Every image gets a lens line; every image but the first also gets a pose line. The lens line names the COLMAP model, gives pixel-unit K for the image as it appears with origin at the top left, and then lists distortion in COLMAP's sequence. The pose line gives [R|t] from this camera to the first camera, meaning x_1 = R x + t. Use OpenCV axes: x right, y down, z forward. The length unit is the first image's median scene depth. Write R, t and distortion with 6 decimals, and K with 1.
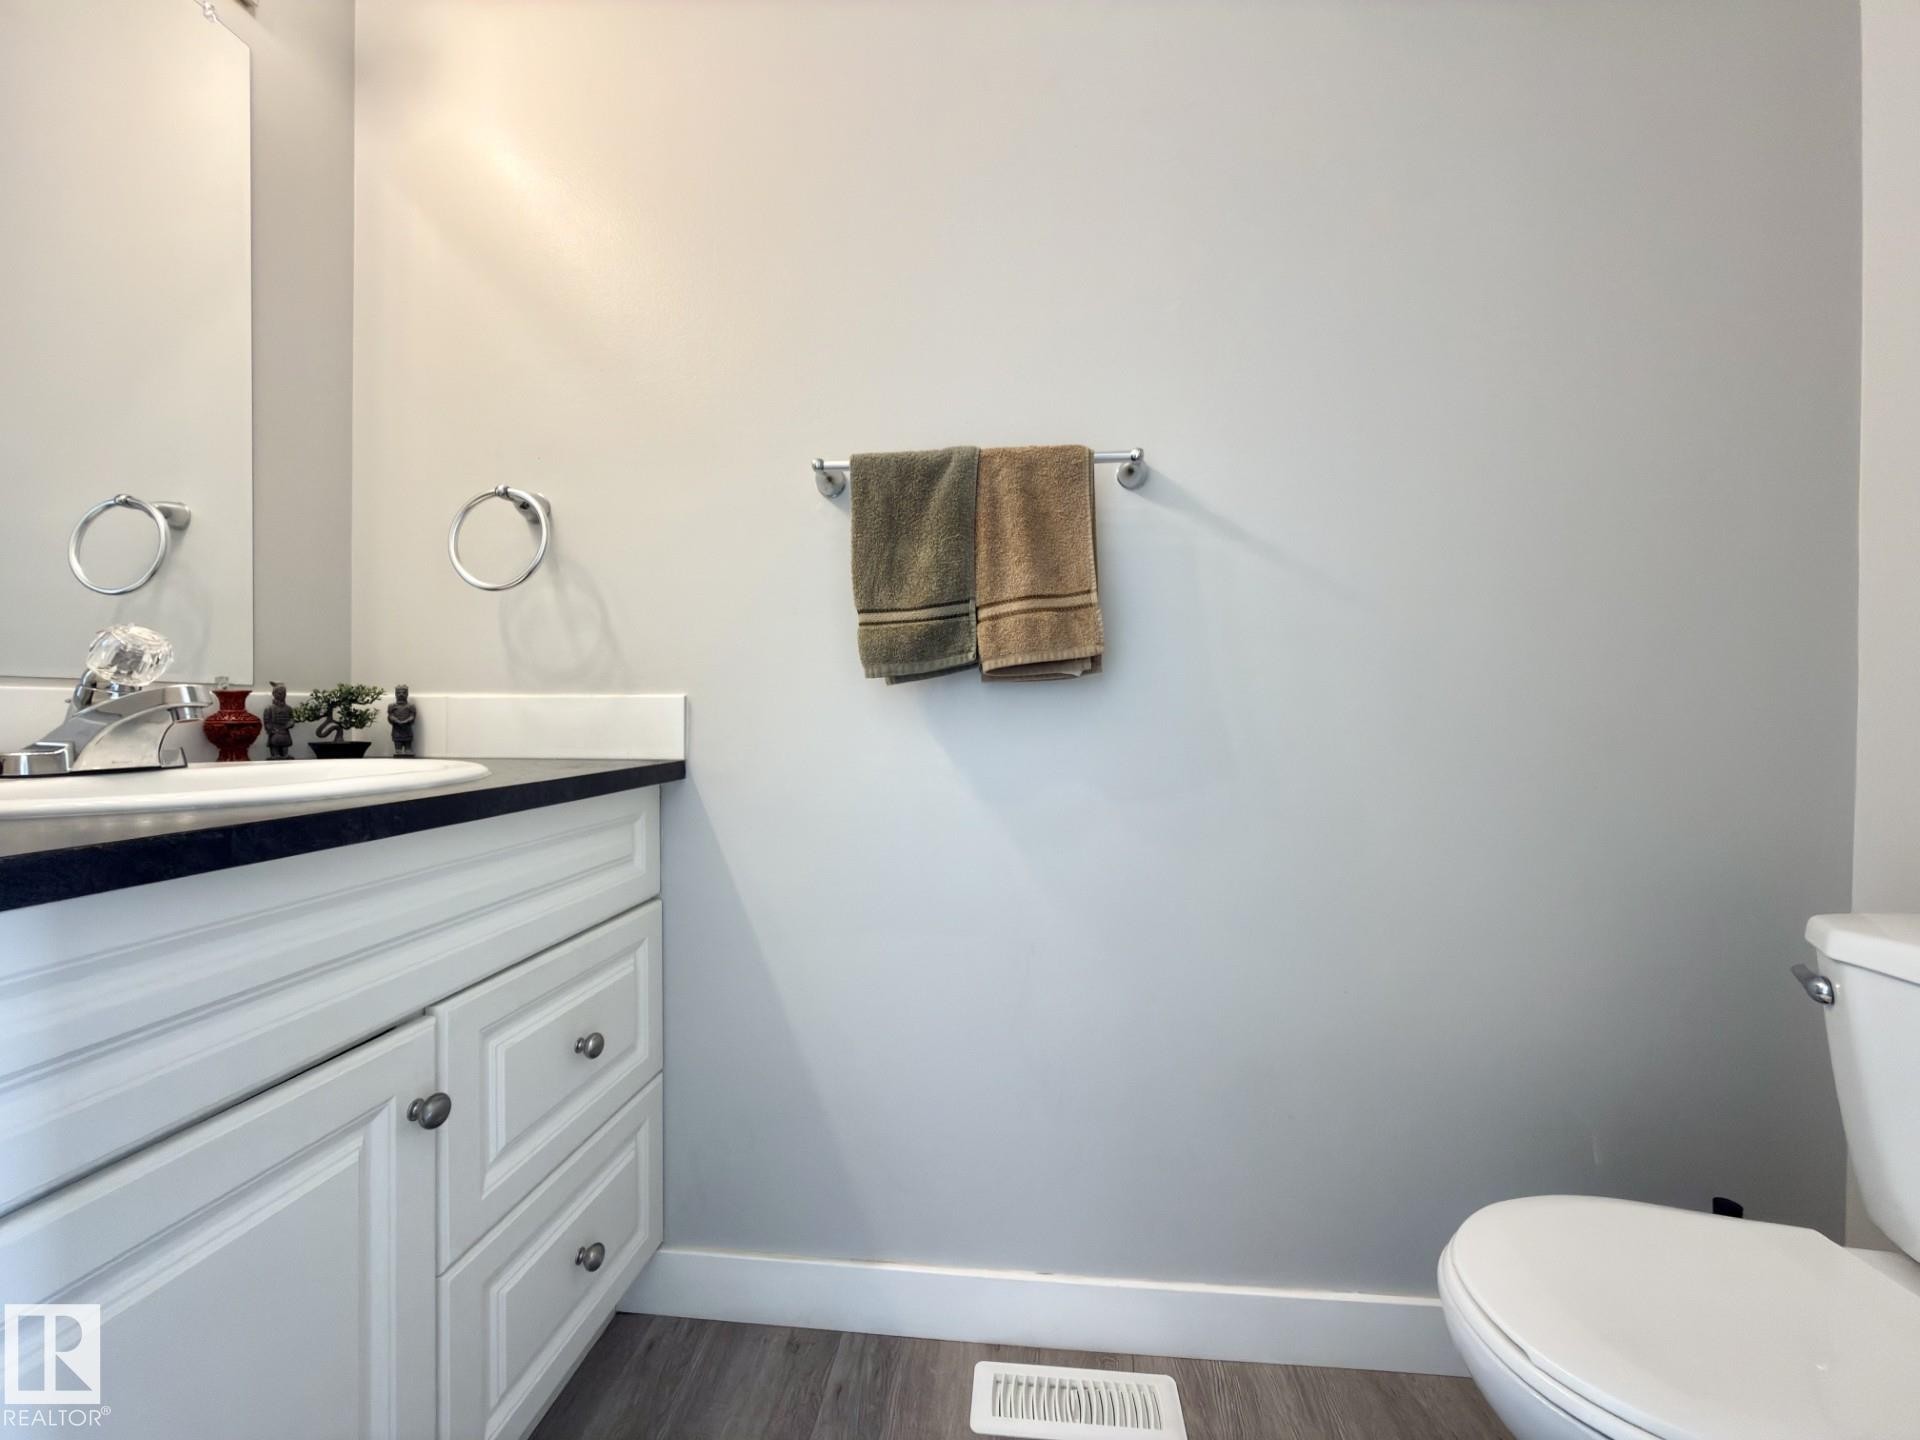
lens RADIAL K [[767.1, 0, 963.9], [0, 767.1, 725.6], [0, 0, 1]] dist [0.001231, -0.000125]
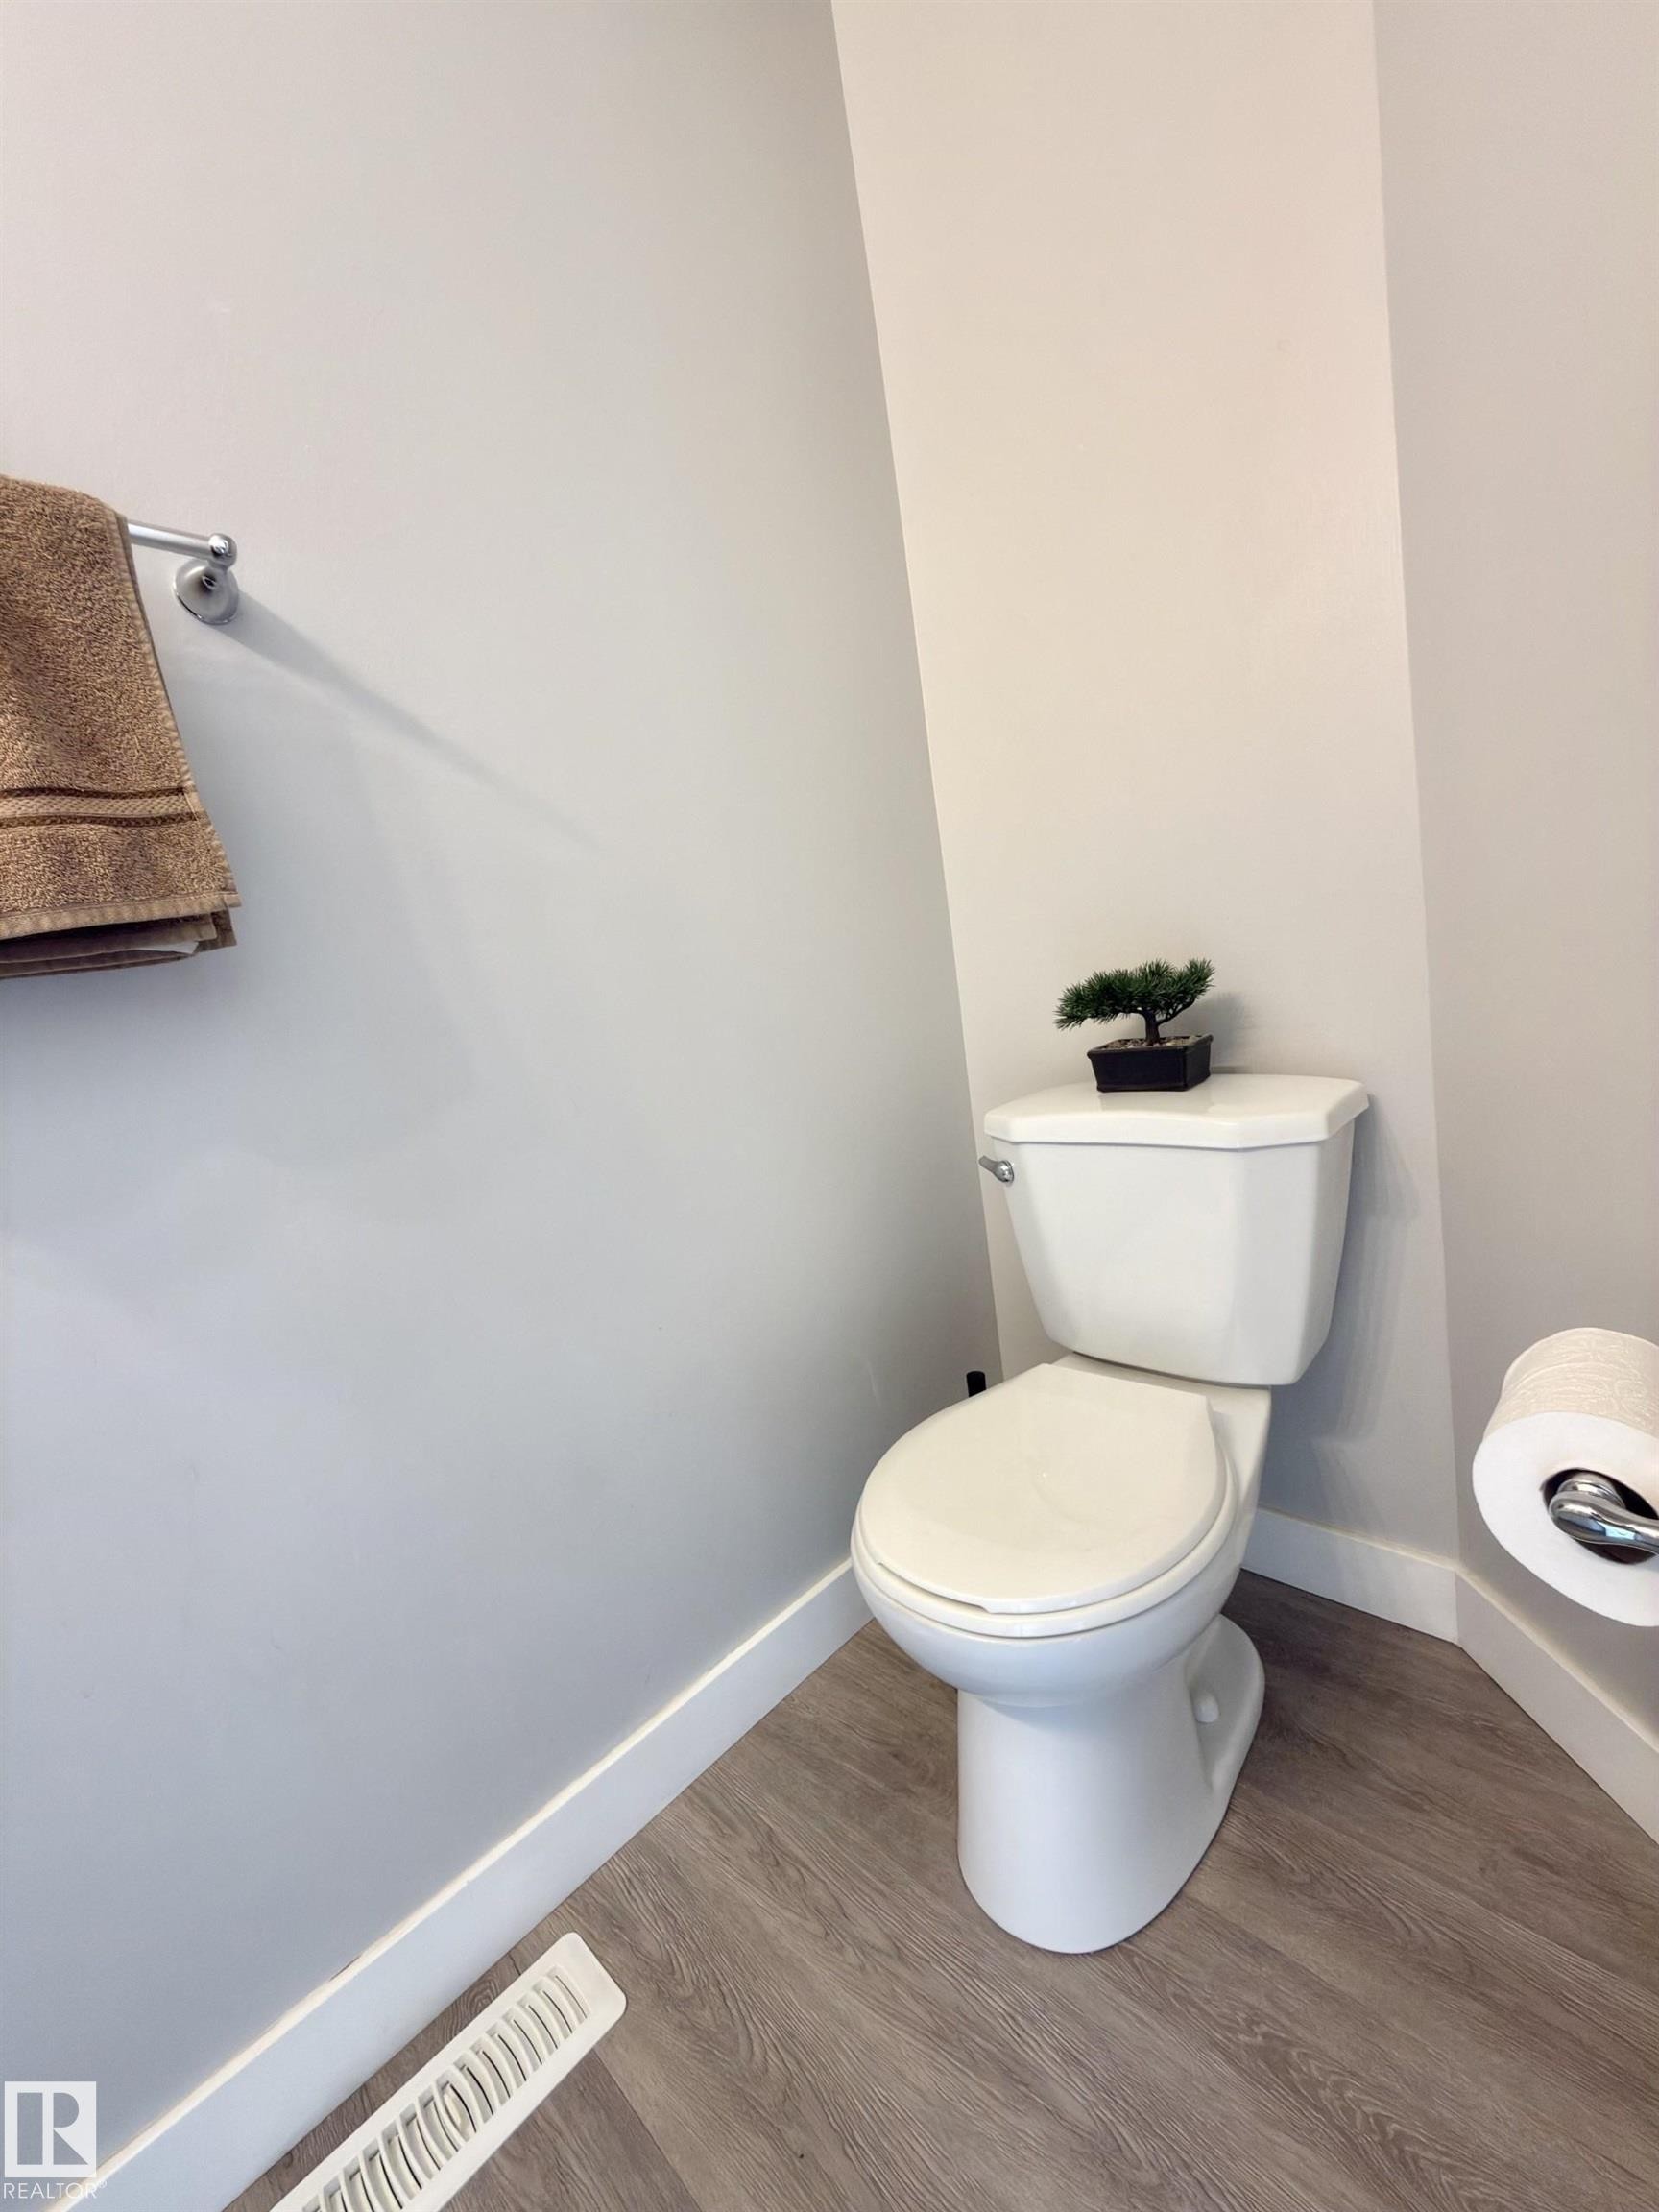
lens RADIAL K [[883.8, 0, 832.4], [0, 883.8, 1105.0], [0, 0, 1]] dist [0.001231, -0.000125]
pose [[0.630580, -0.187752, 0.753073, -0.053908], [0.153292, 0.981314, 0.116297, 0.036693], [-0.760836, 0.042106, 0.647577, 0.264475]]
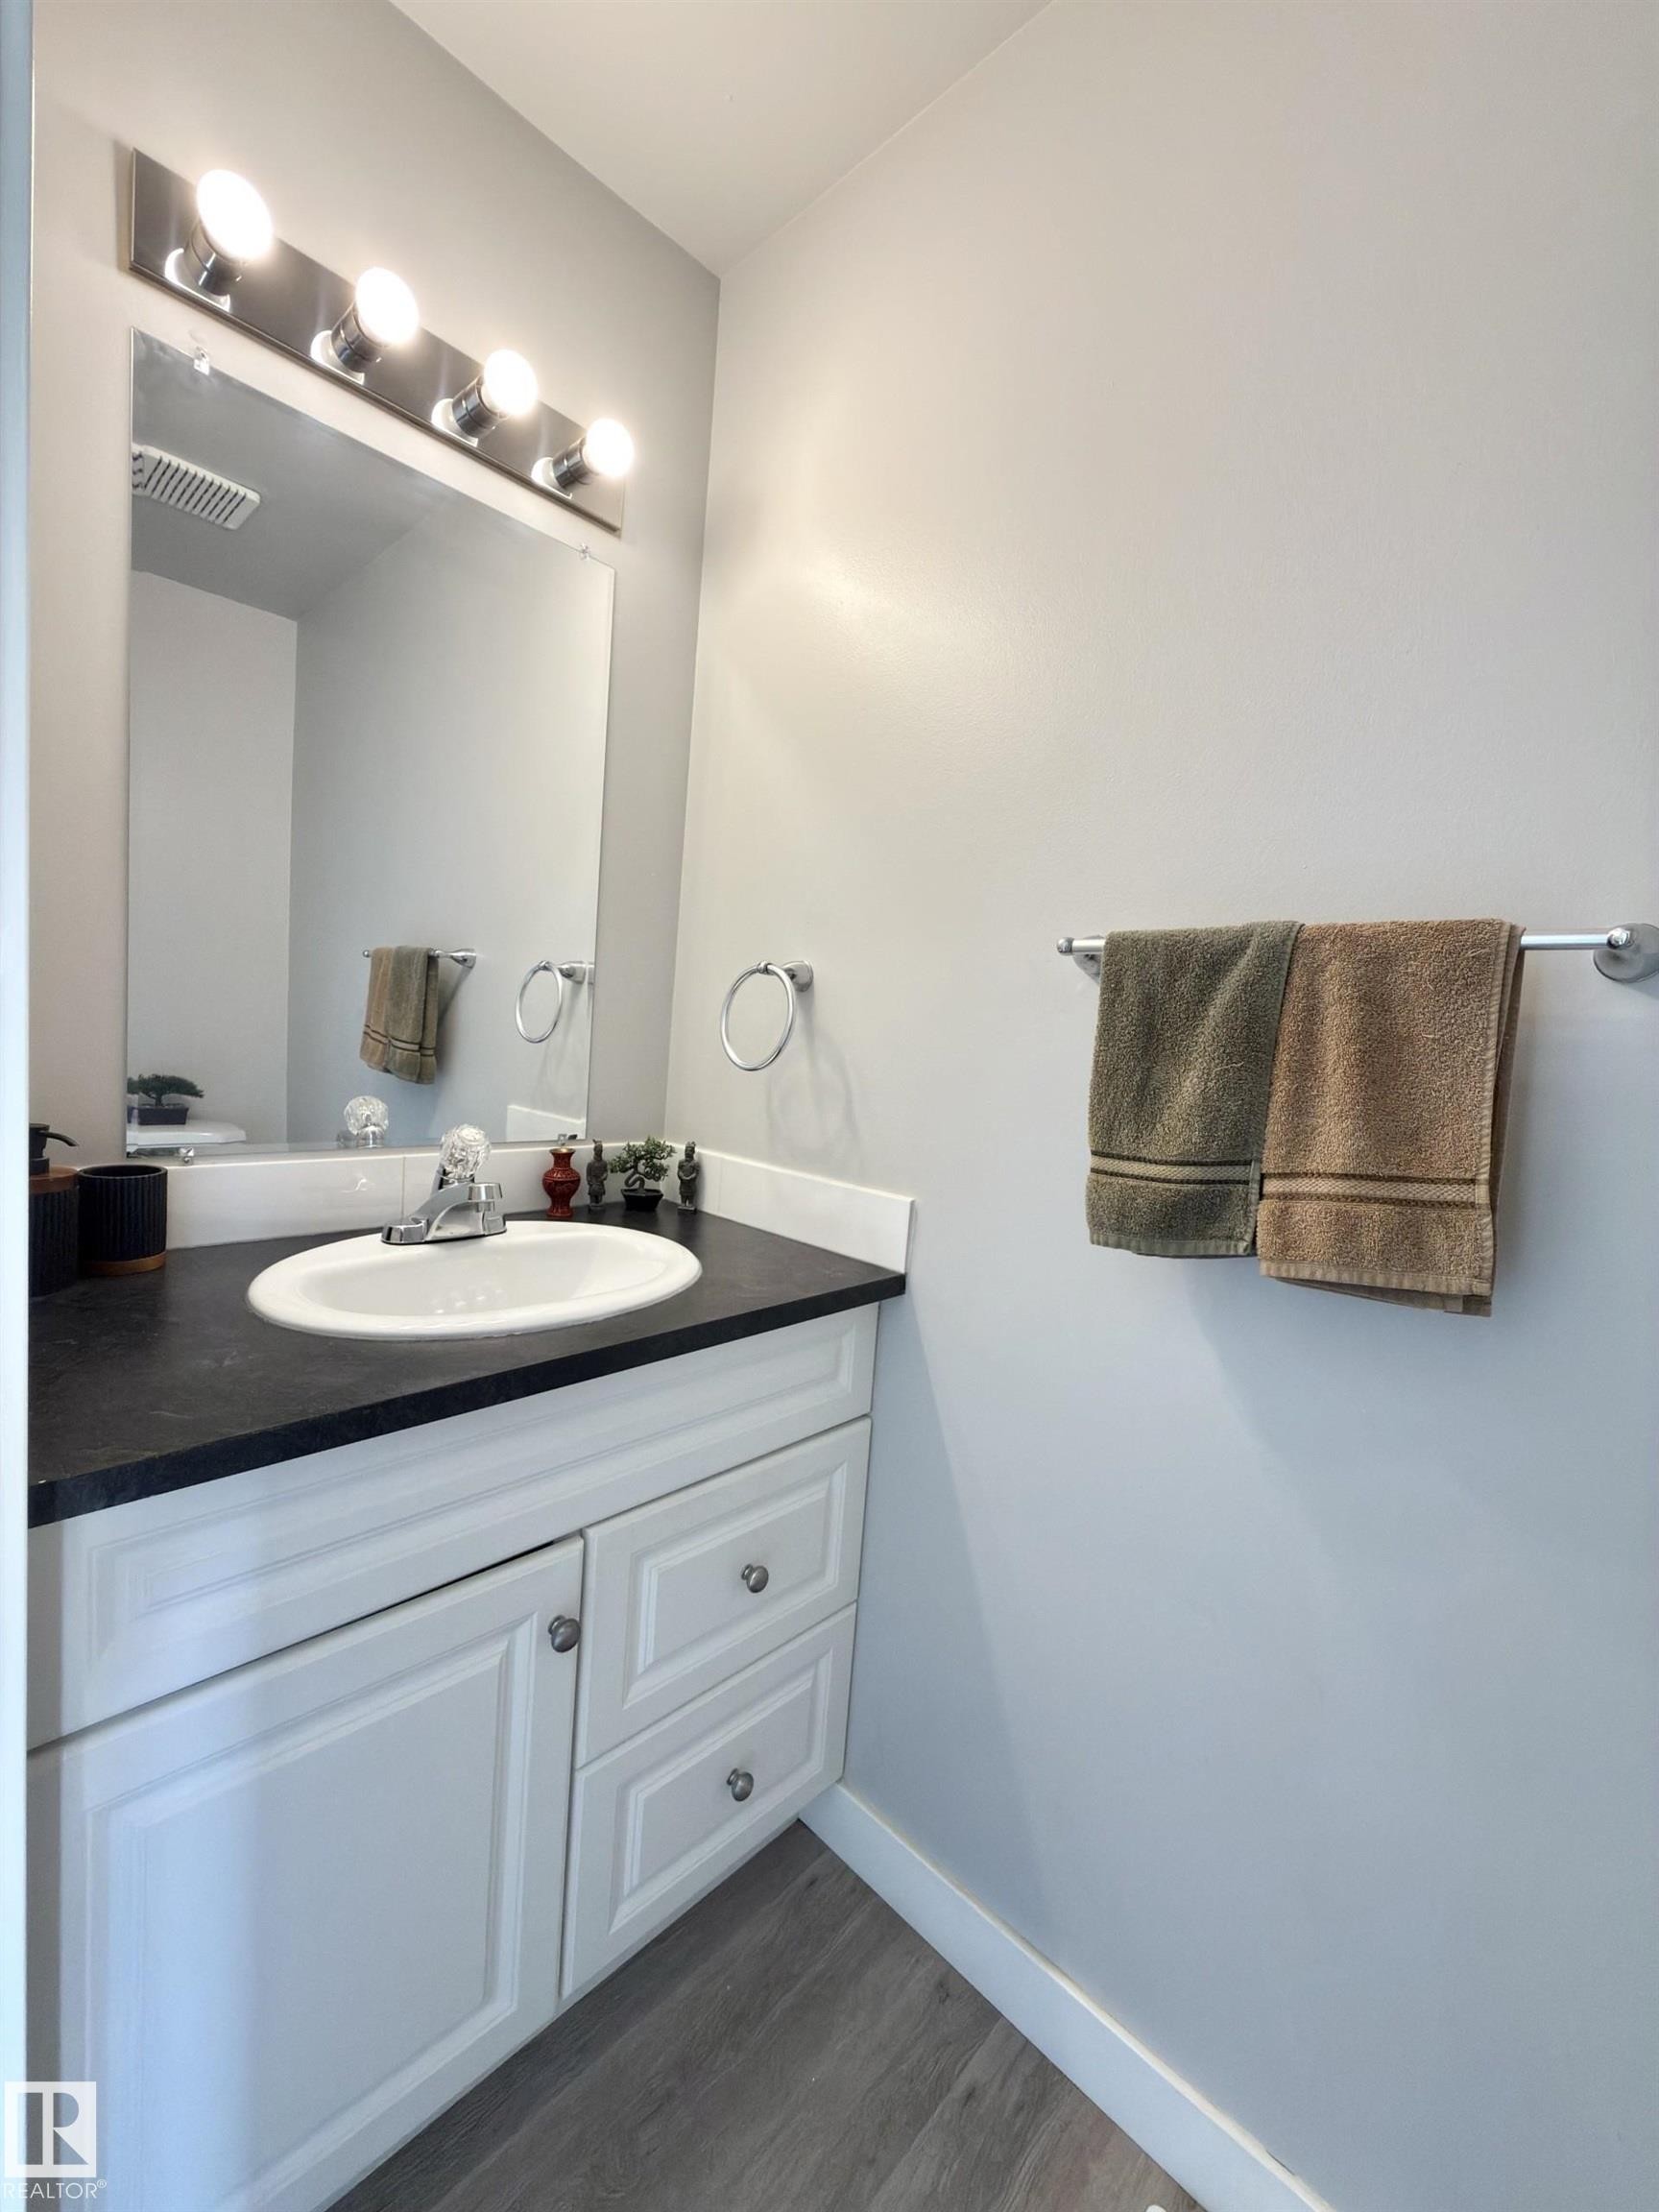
lens RADIAL K [[883.8, 0, 835.2], [0, 883.8, 1106.2], [0, 0, 1]] dist [0.001231, -0.000125]
pose [[0.782794, 0.110499, -0.612391, 0.185904], [-0.080484, 0.993820, 0.076445, -0.239473], [0.617054, -0.010553, 0.786850, 0.185509]]
